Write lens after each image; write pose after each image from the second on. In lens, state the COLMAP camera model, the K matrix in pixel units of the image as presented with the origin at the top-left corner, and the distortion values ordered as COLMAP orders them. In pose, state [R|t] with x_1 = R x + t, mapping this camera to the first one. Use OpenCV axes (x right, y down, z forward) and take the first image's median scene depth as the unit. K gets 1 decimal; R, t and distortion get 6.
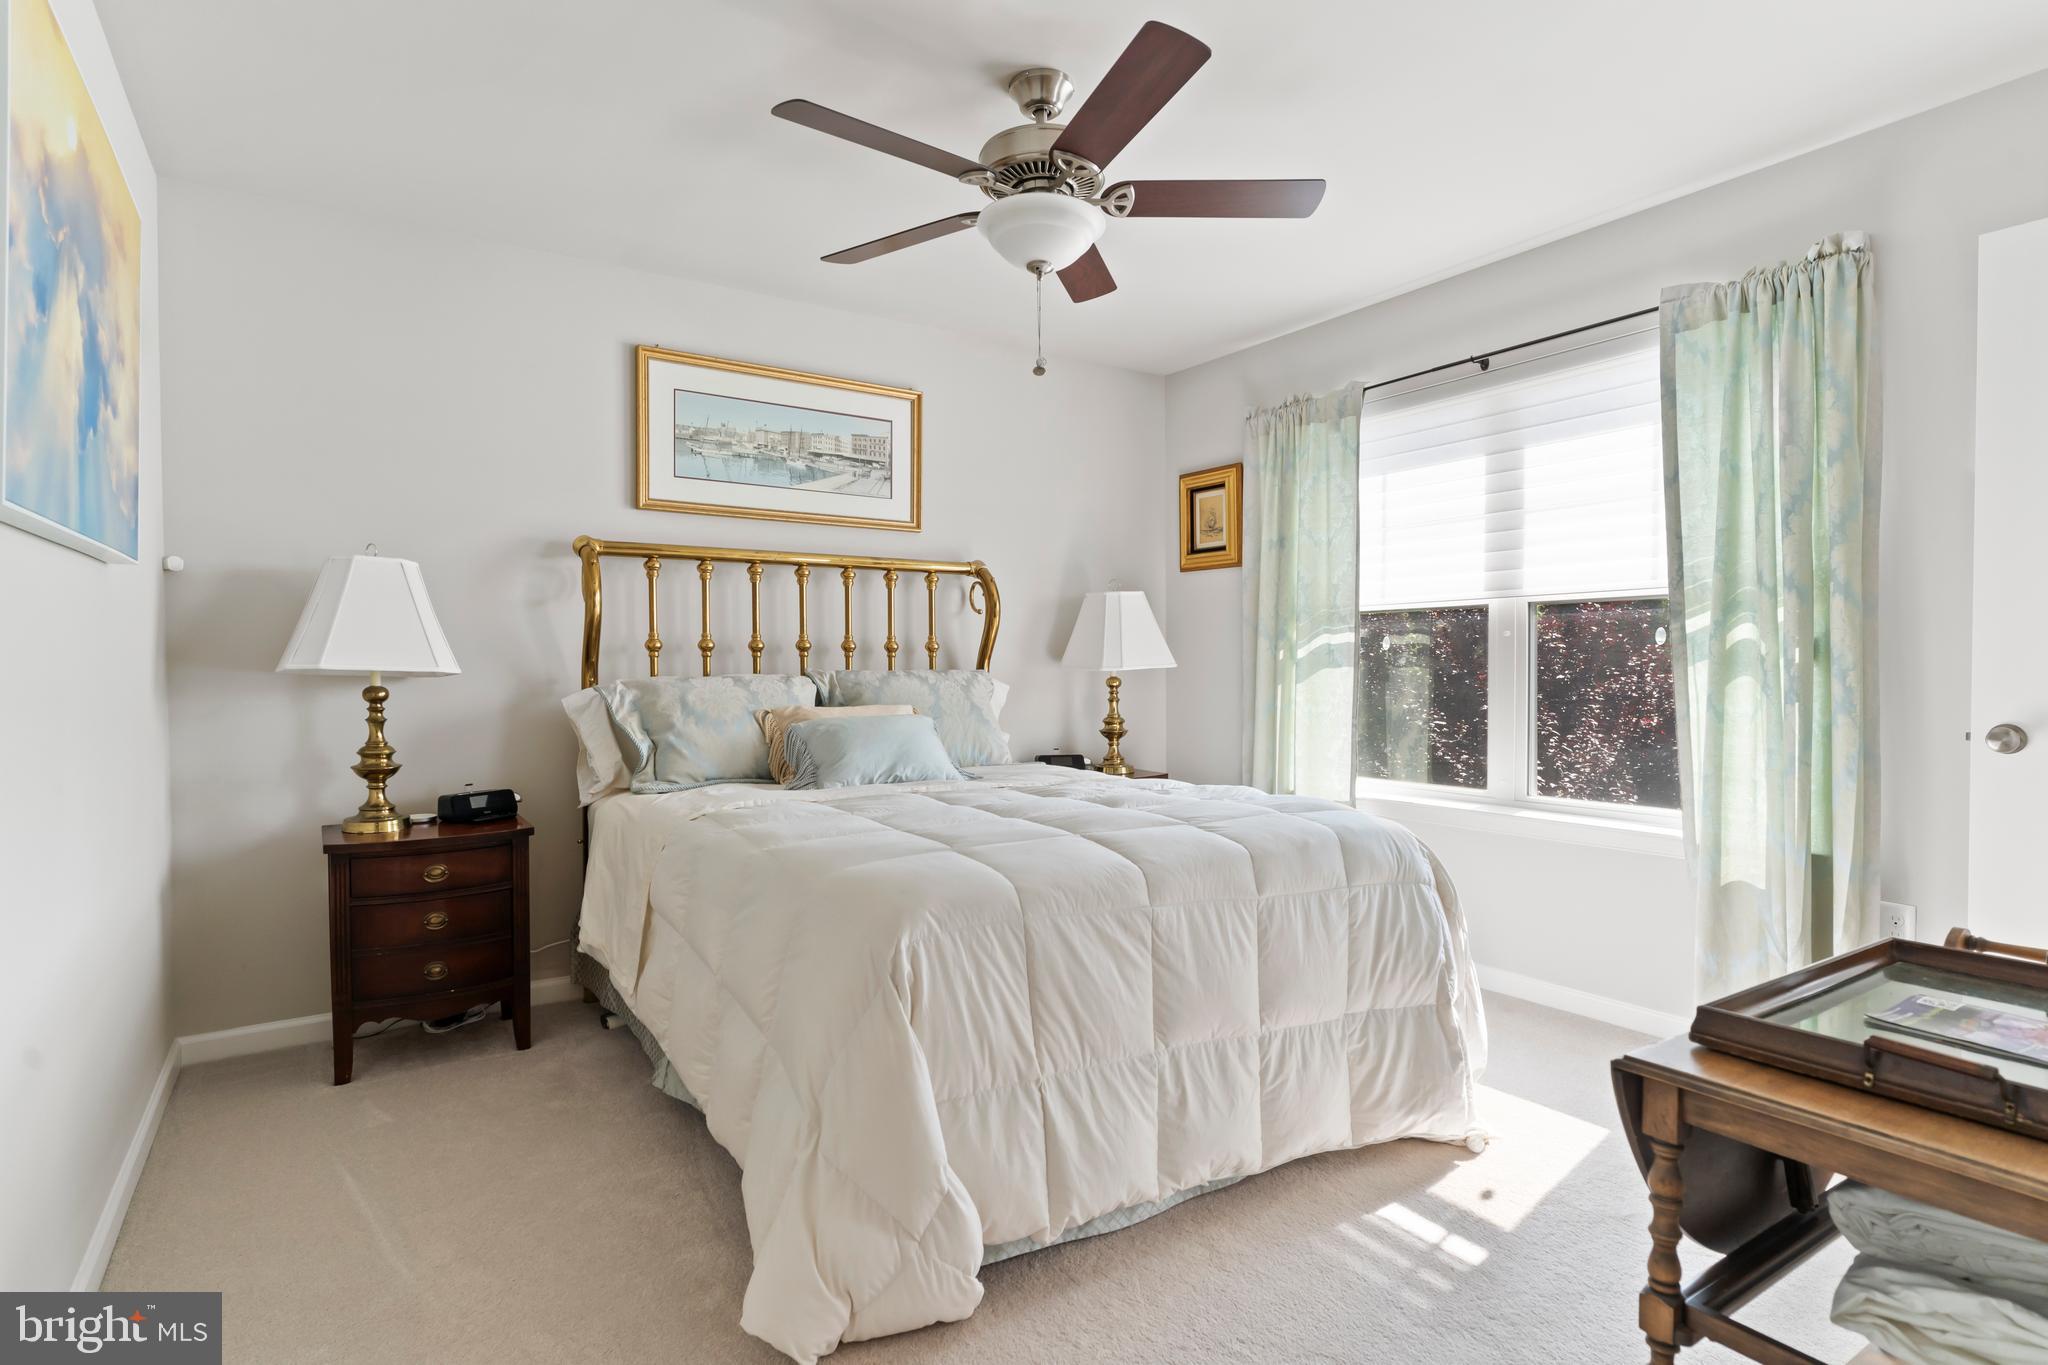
lens RADIAL K [[1045.9, 0, 1021.8], [0, 1045.9, 672.9], [0, 0, 1]] dist [-0.012233, 0.005350]
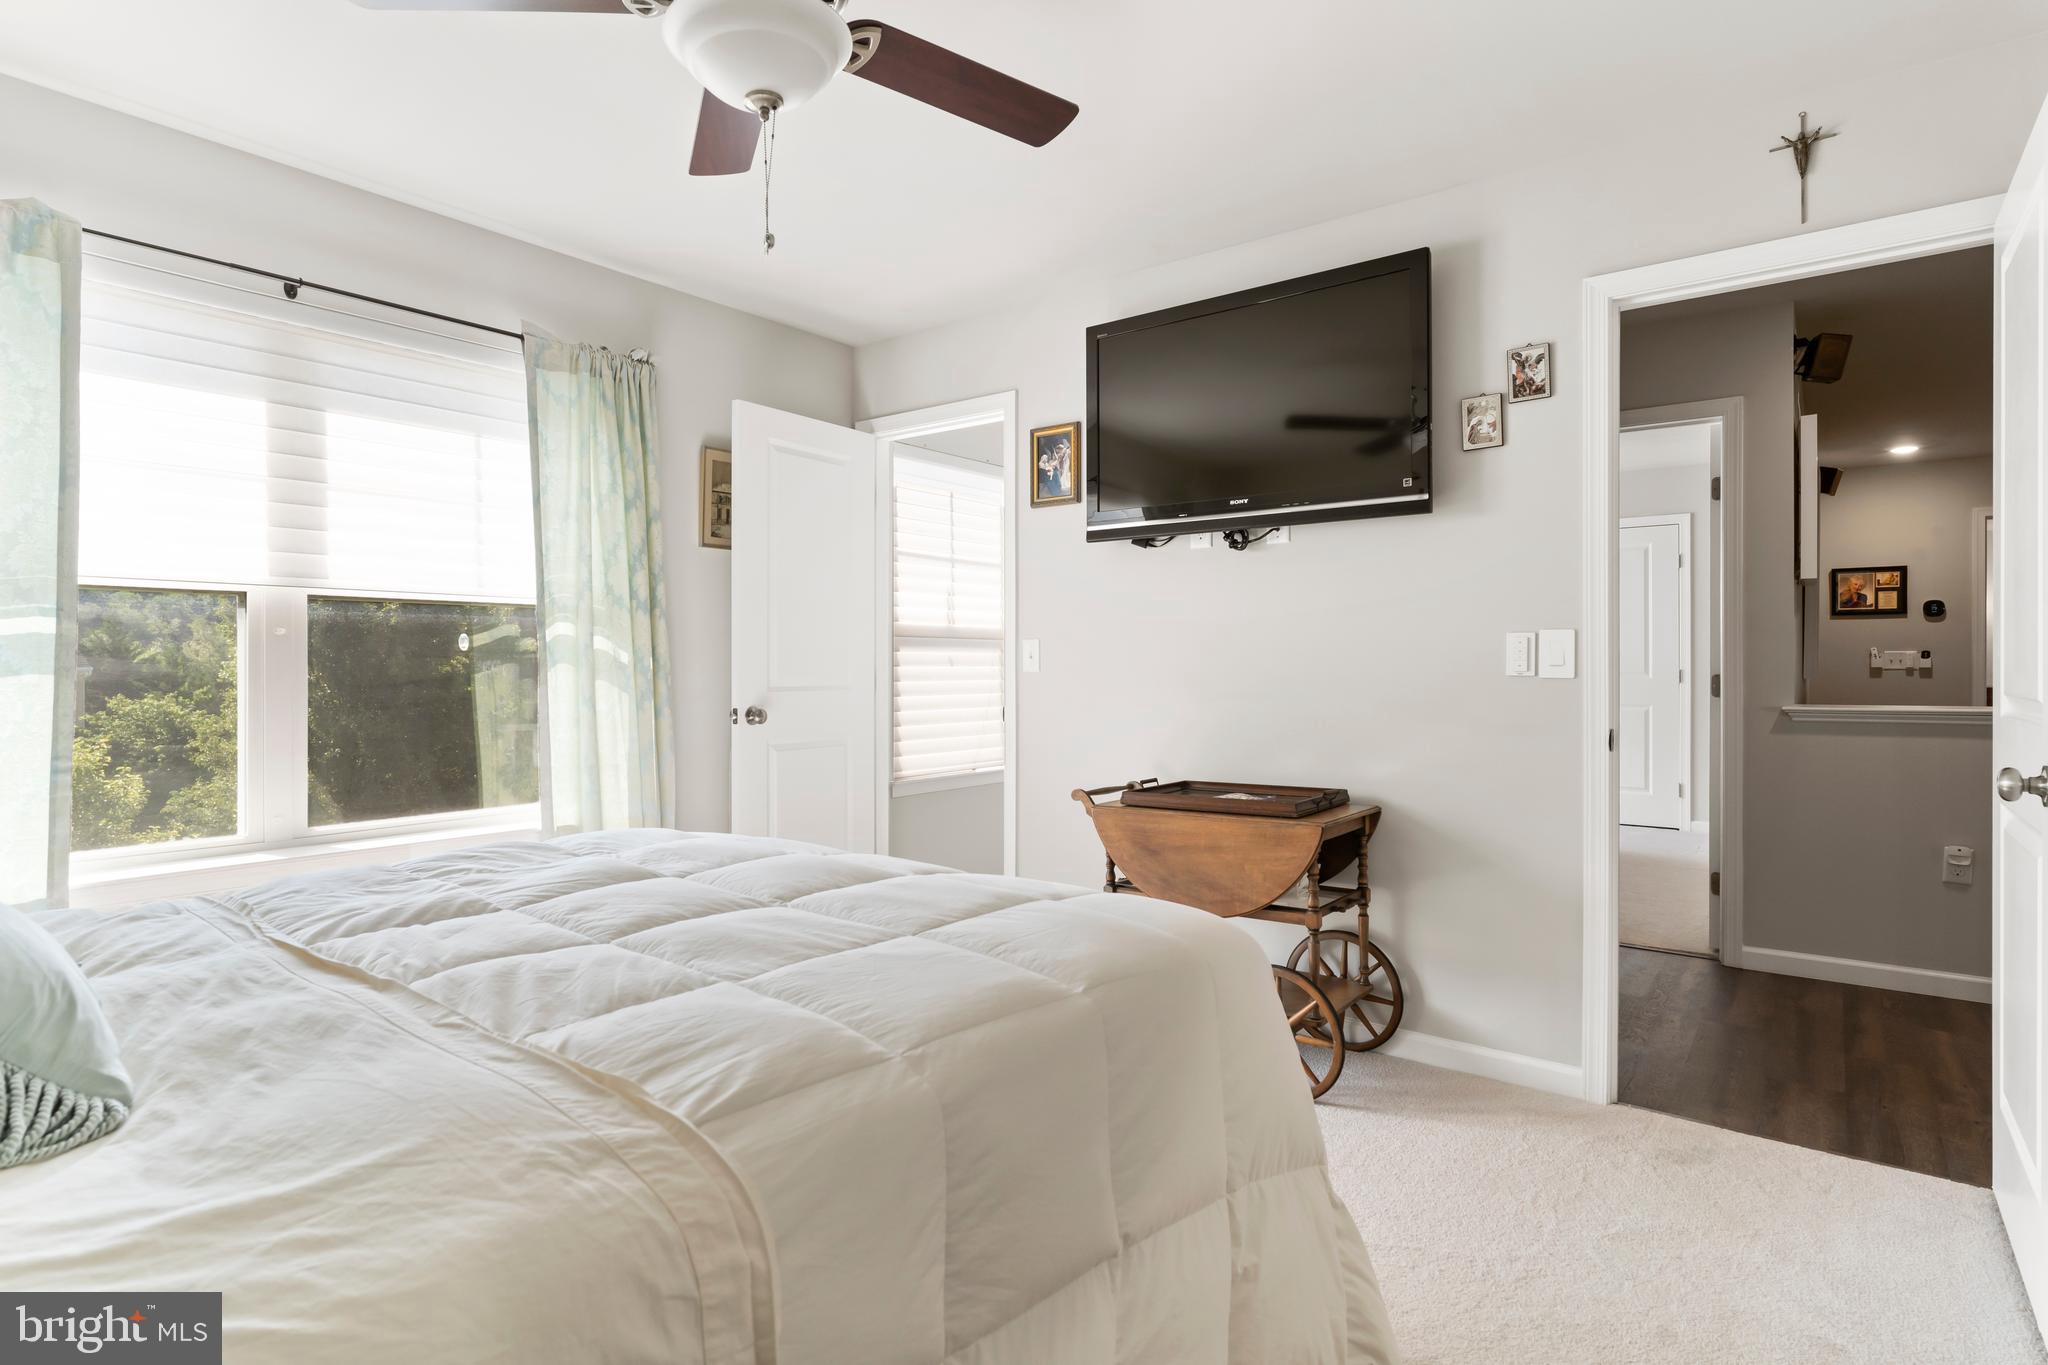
lens RADIAL K [[1045.9, 0, 1029.4], [0, 1045.9, 669.4], [0, 0, 1]] dist [-0.012233, 0.005350]
pose [[-0.324463, 0.009447, 0.945851, -0.495398], [0.016927, 0.999848, -0.004180, 0.004698], [-0.945747, 0.014655, -0.324574, 0.749524]]
